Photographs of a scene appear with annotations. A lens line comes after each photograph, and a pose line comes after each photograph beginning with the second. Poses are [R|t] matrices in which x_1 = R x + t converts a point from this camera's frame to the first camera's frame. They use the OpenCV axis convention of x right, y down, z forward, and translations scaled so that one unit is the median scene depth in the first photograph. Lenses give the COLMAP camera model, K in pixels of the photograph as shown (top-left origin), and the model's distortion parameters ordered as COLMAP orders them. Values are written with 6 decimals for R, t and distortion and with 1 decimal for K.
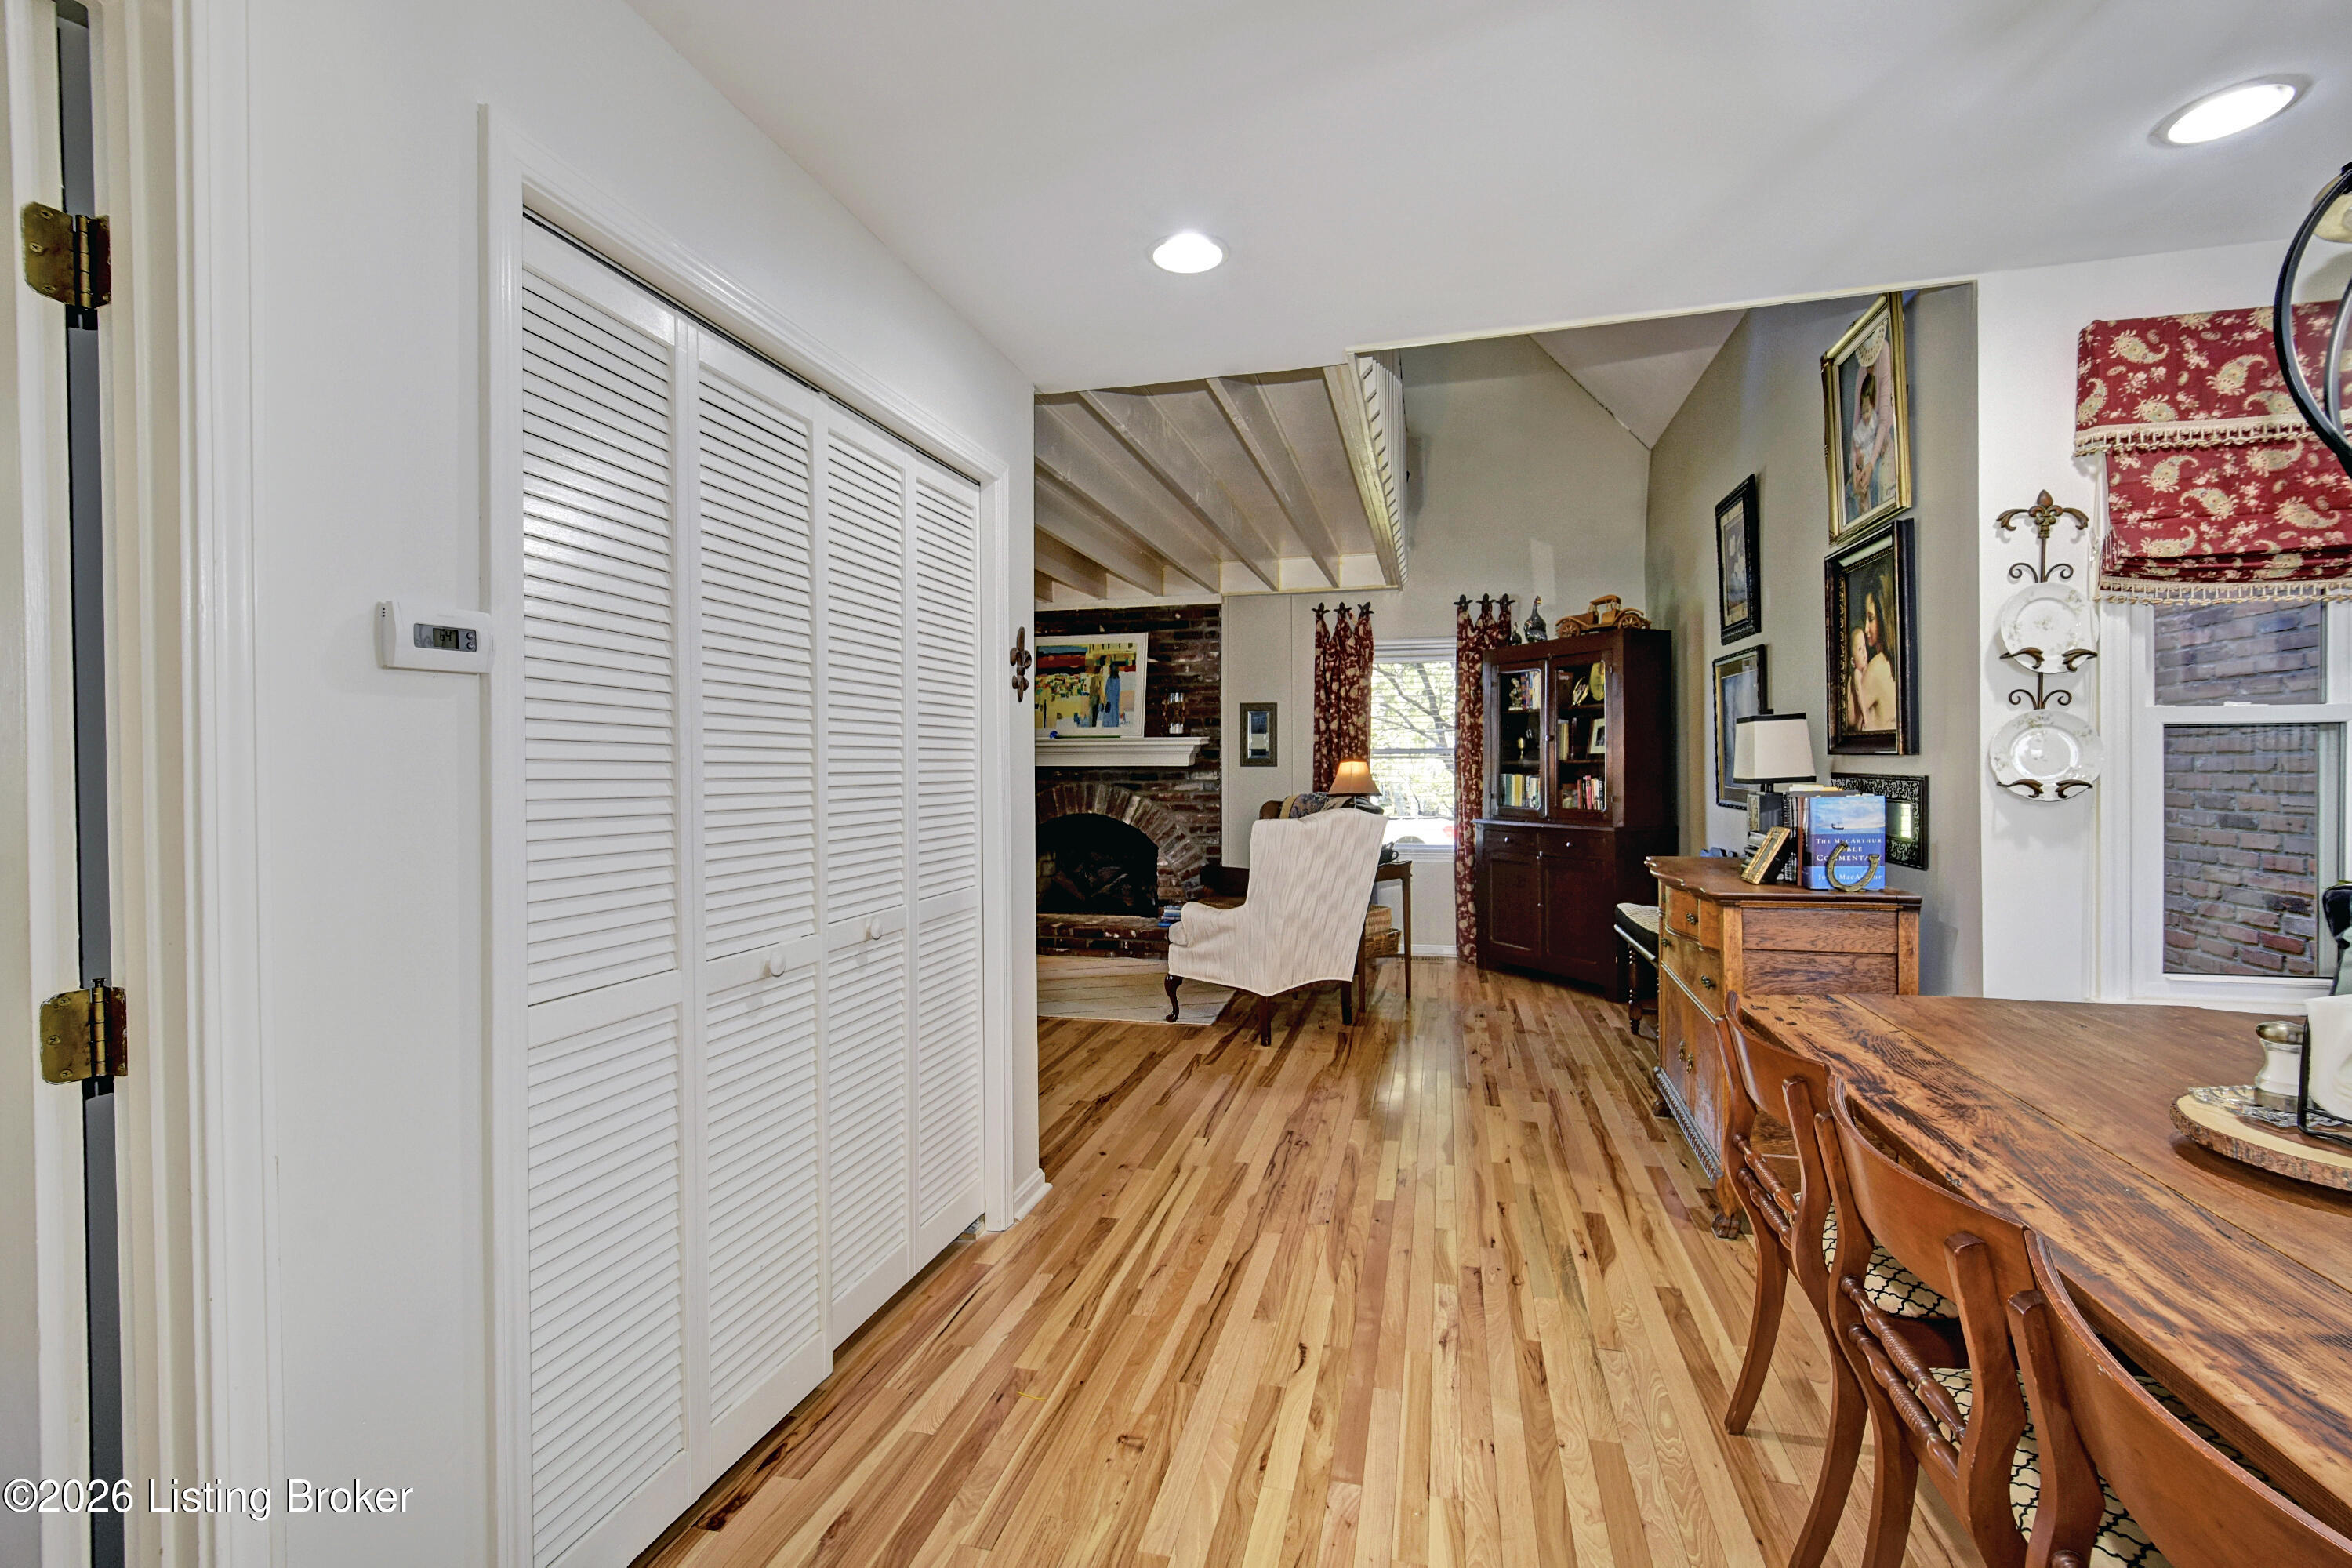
lens RADIAL K [[1025.0, 0, 1184.9], [0, 1025.0, 773.3], [0, 0, 1]] dist [0.000387, -0.002490]
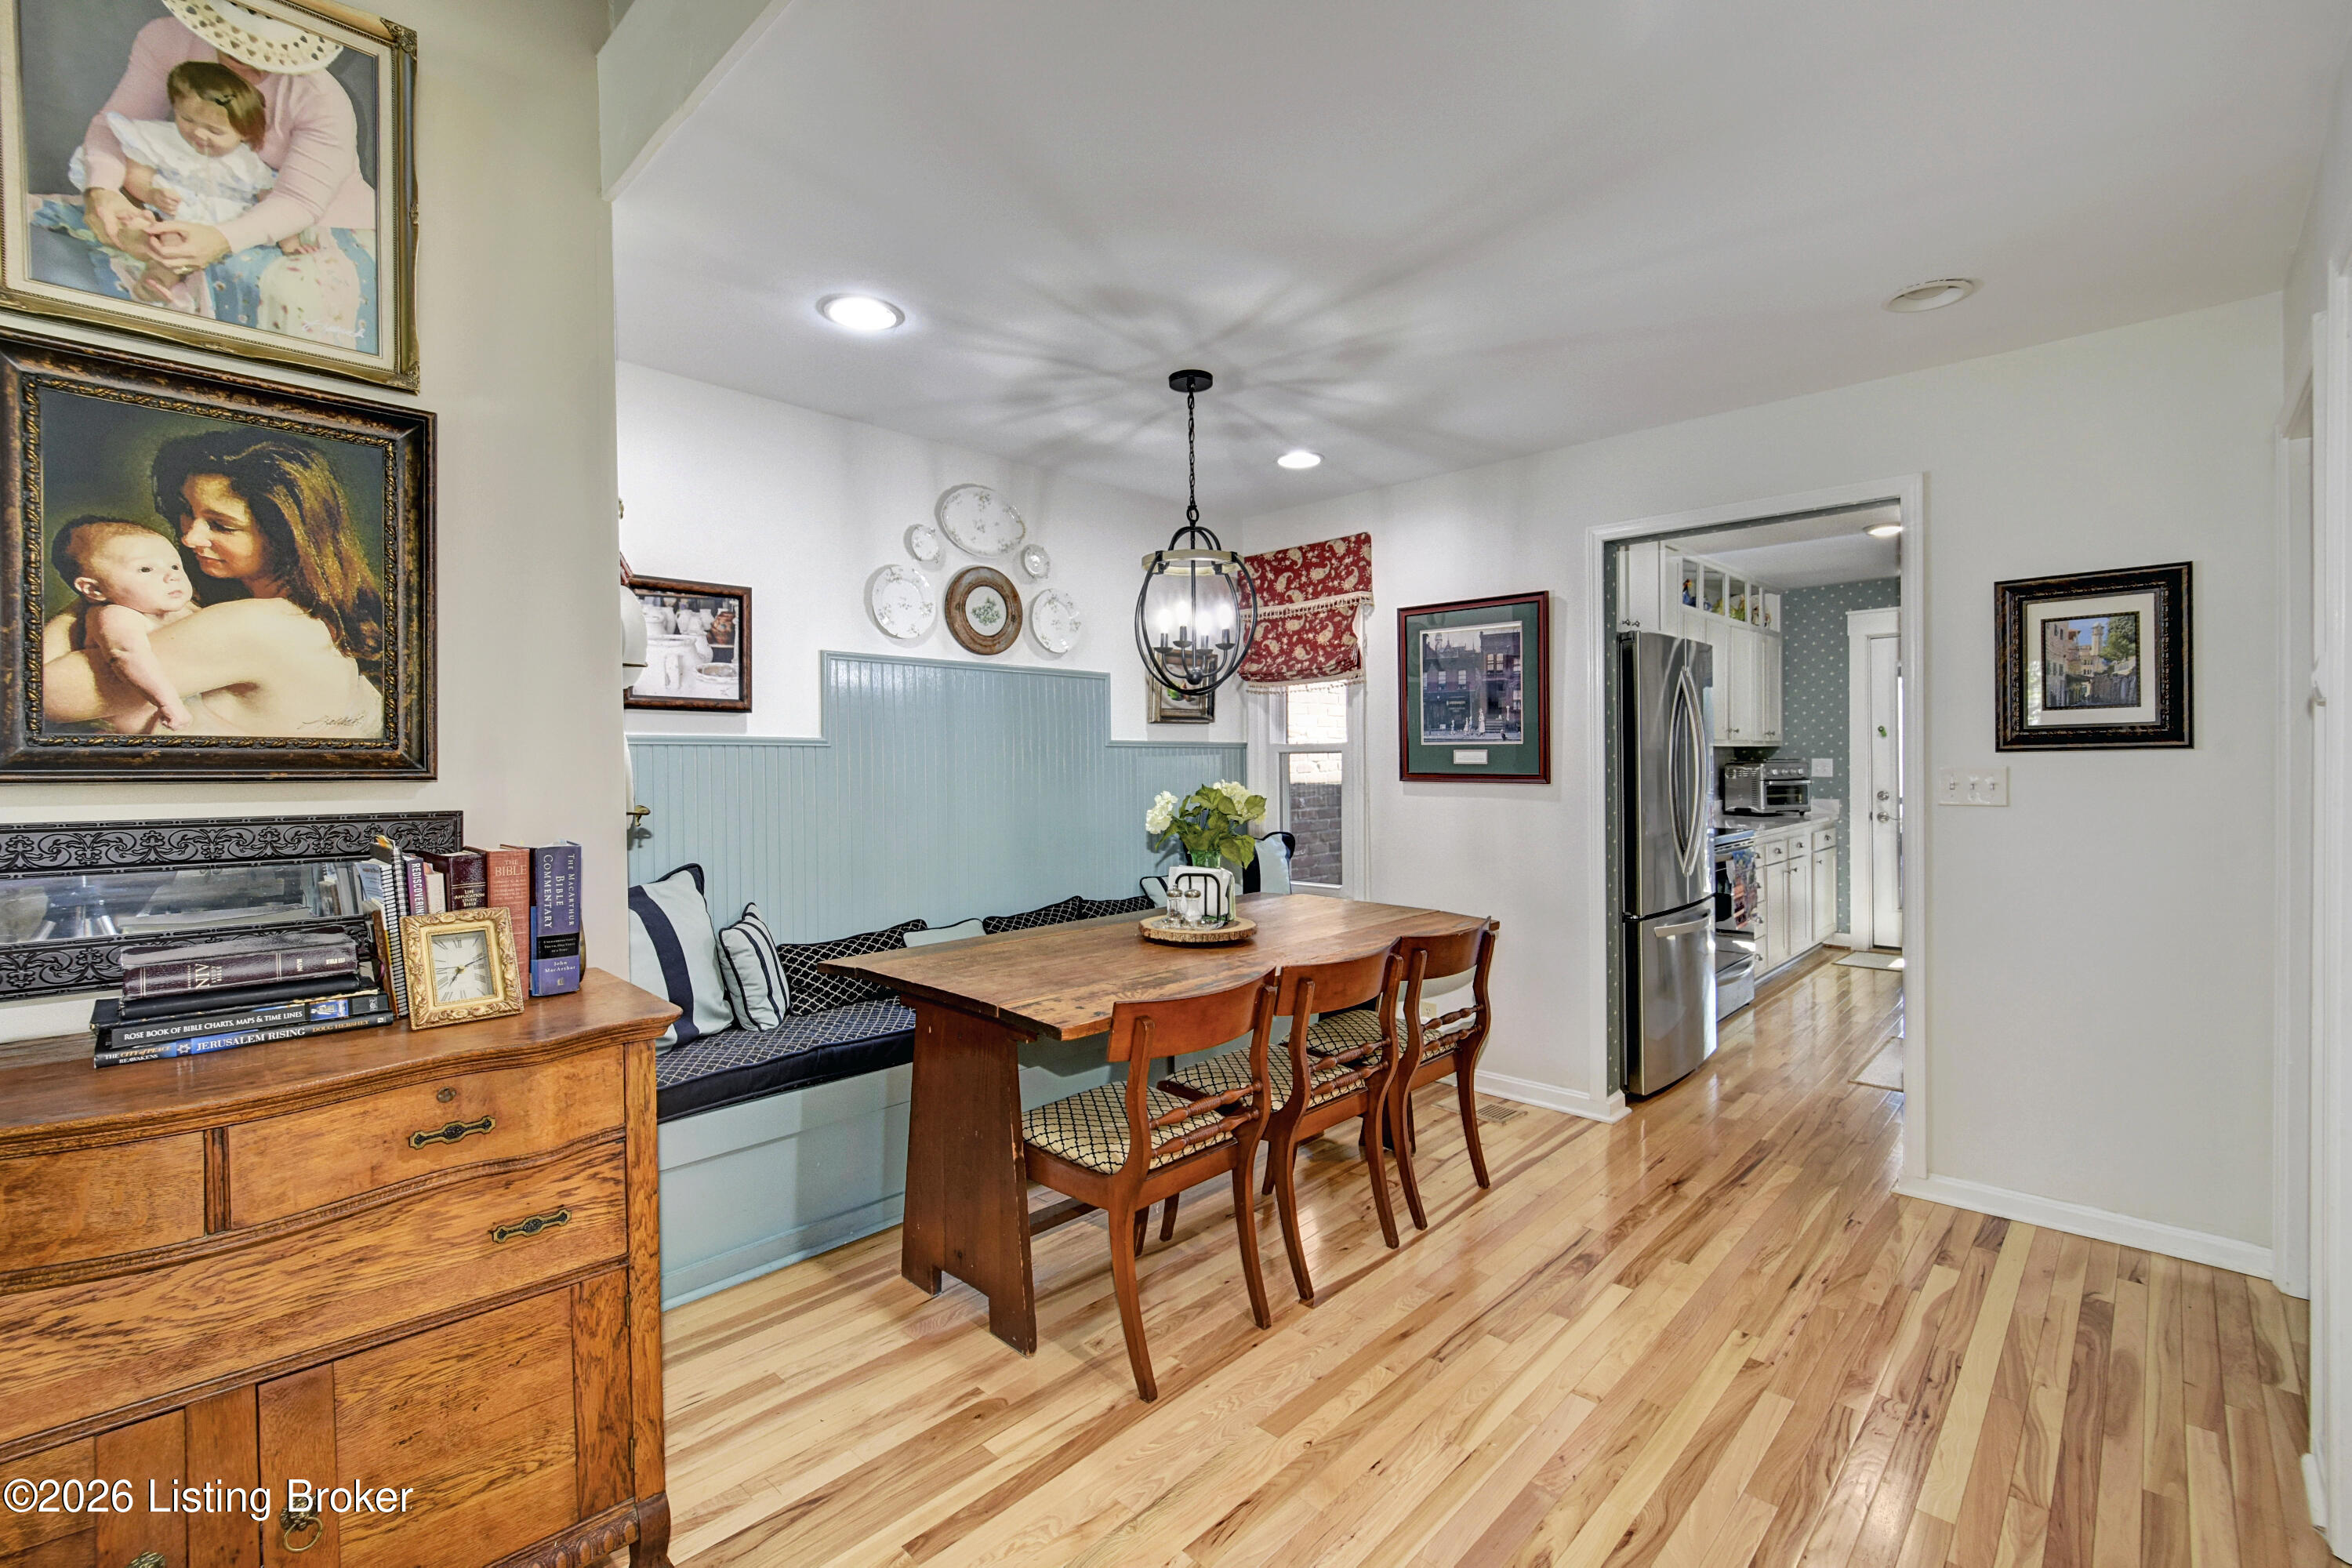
lens RADIAL K [[1025.0, 0, 1189.3], [0, 1025.0, 775.1], [0, 0, 1]] dist [0.000387, -0.002490]
pose [[-0.869217, 0.011473, 0.494298, -0.013774], [0.021064, 0.999682, 0.013837, -0.009461], [-0.493982, 0.022439, -0.869182, 0.626720]]
